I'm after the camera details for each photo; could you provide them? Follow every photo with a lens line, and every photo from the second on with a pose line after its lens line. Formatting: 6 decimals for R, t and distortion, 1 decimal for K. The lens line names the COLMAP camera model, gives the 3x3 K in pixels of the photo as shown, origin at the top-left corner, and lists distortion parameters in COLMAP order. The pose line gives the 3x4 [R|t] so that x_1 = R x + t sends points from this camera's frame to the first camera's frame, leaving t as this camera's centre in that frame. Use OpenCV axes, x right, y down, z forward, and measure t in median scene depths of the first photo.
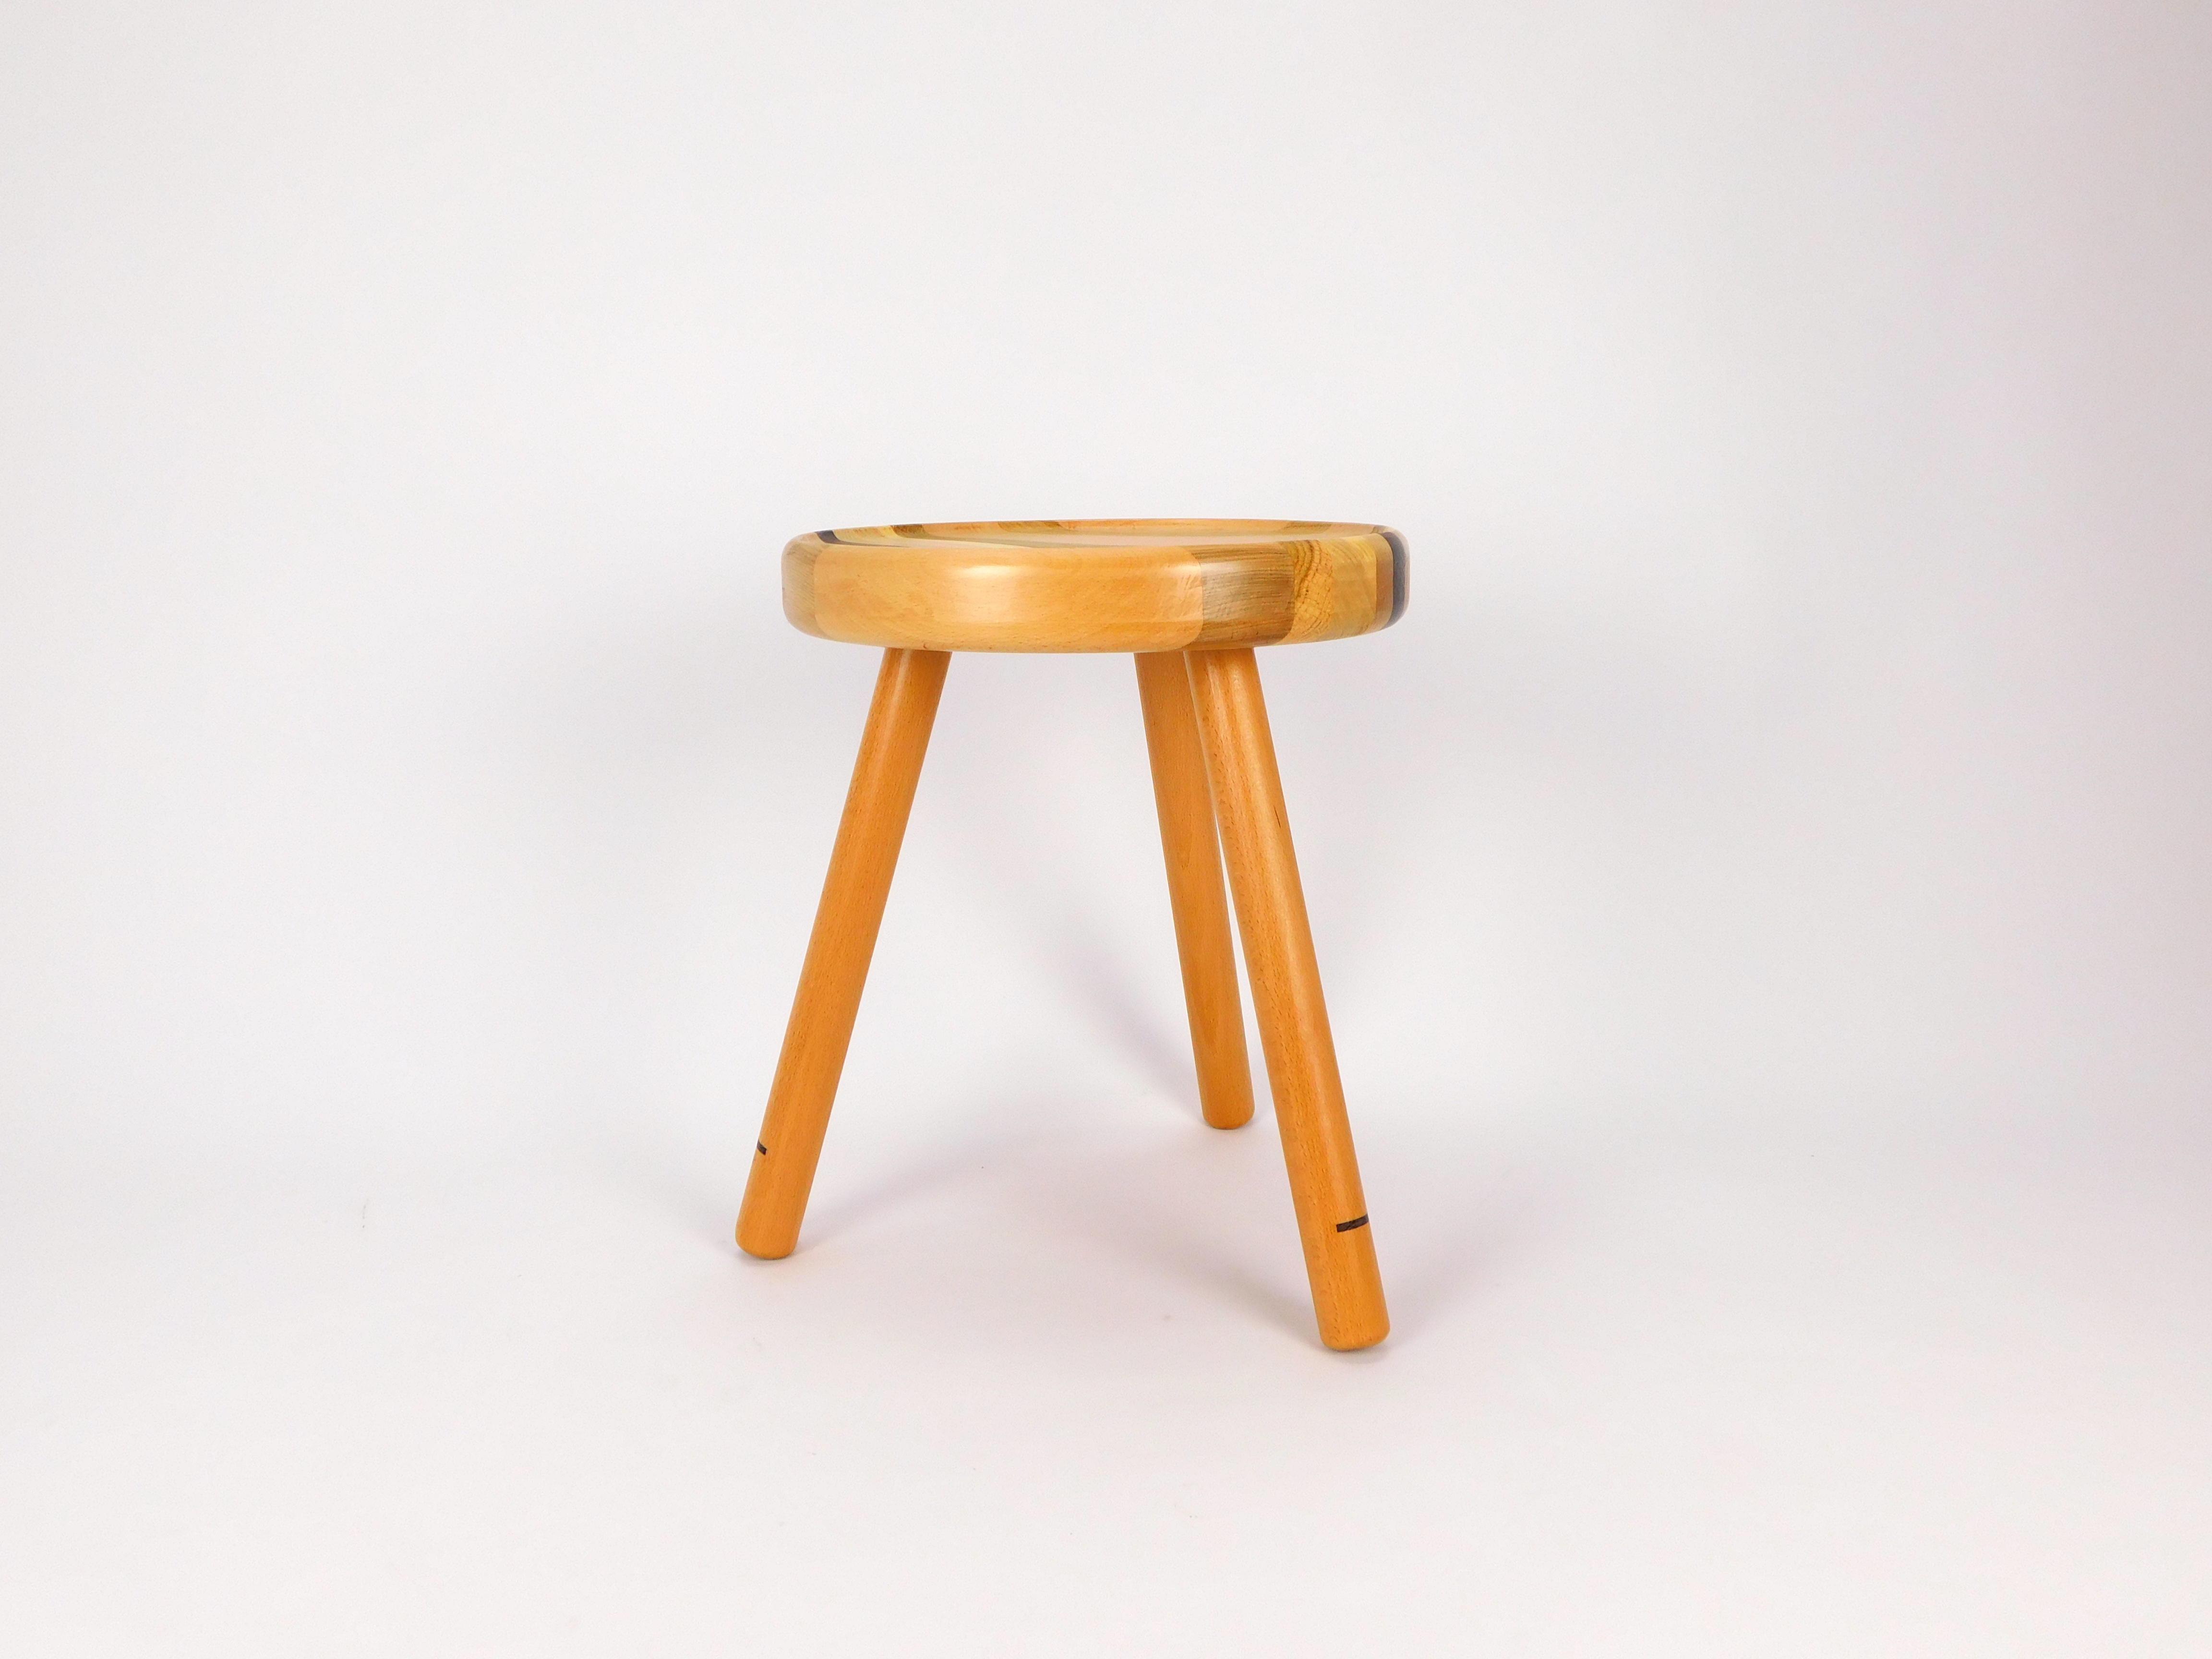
lens RADIAL K [[1773.0, 0, 1106.0], [0, 1773.0, 829.5], [0, 0, 1]] dist [-0.001503, -0.003211]
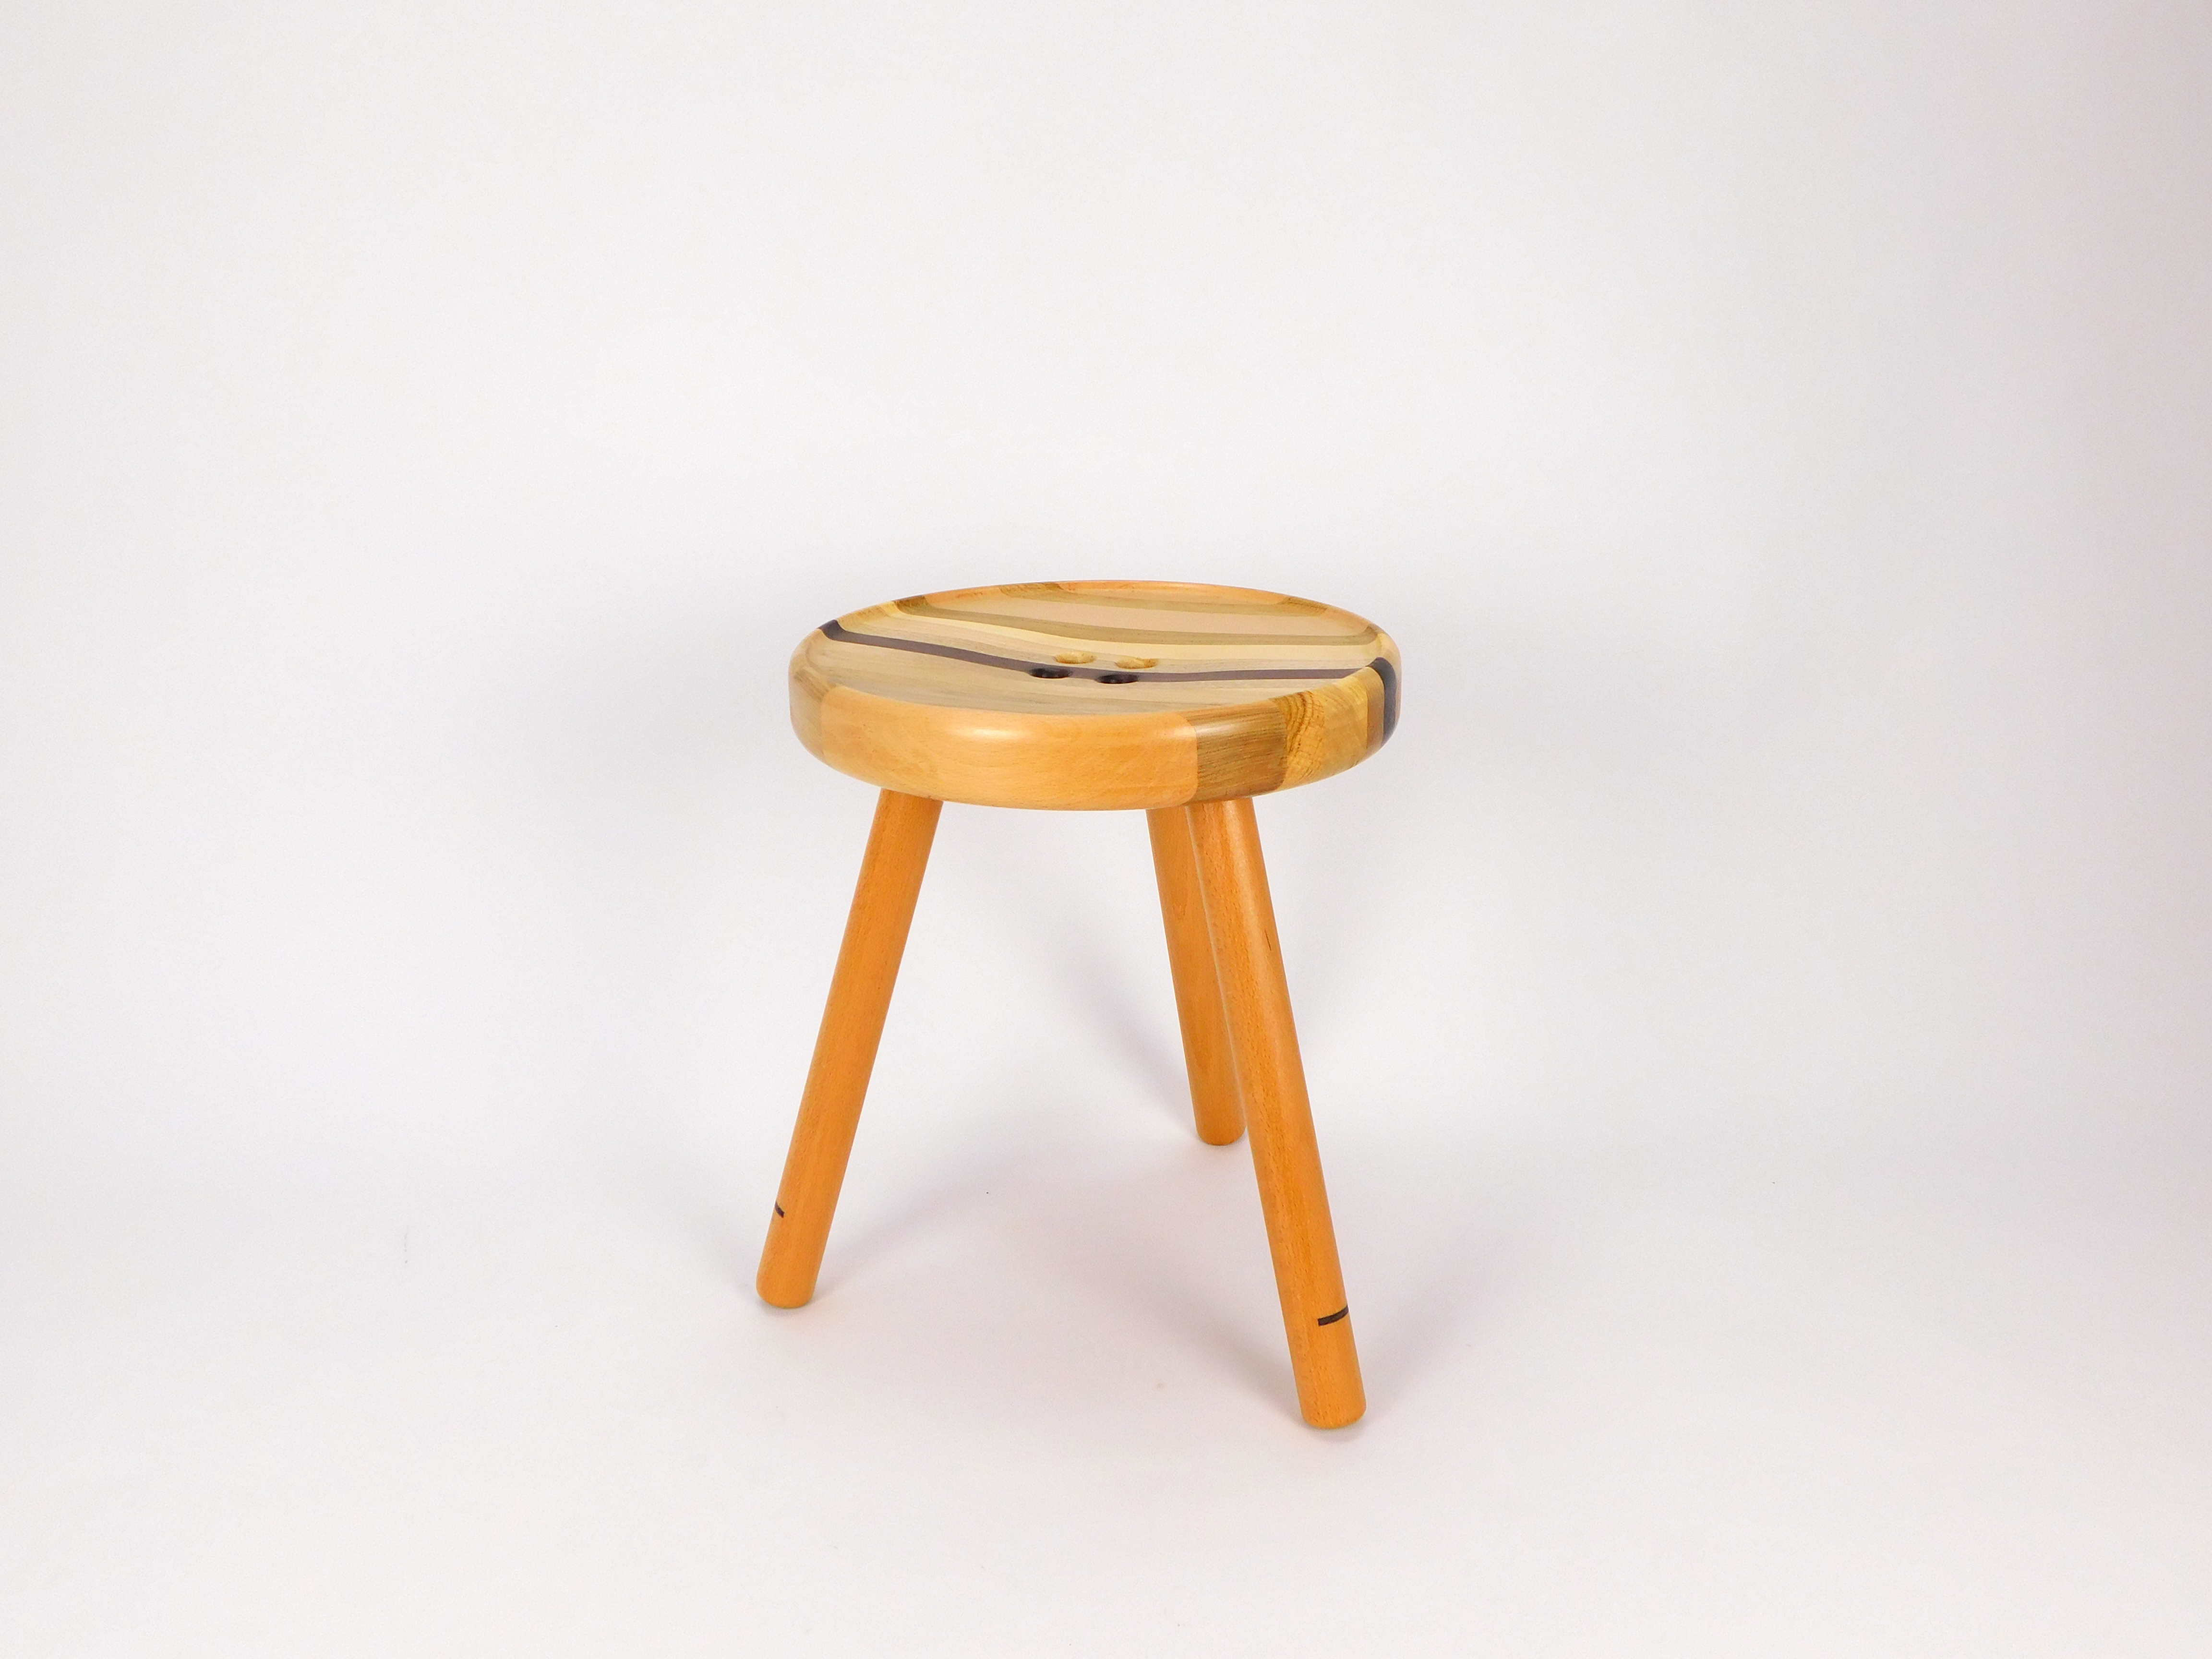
lens RADIAL K [[1773.0, 0, 1106.0], [0, 1773.0, 829.5], [0, 0, 1]] dist [-0.001503, -0.003211]
pose [[0.999996, 0.002530, -0.001012, 0.001962], [-0.002393, 0.992981, 0.118246, -0.195769], [0.001304, -0.118244, 0.992984, -0.029543]]
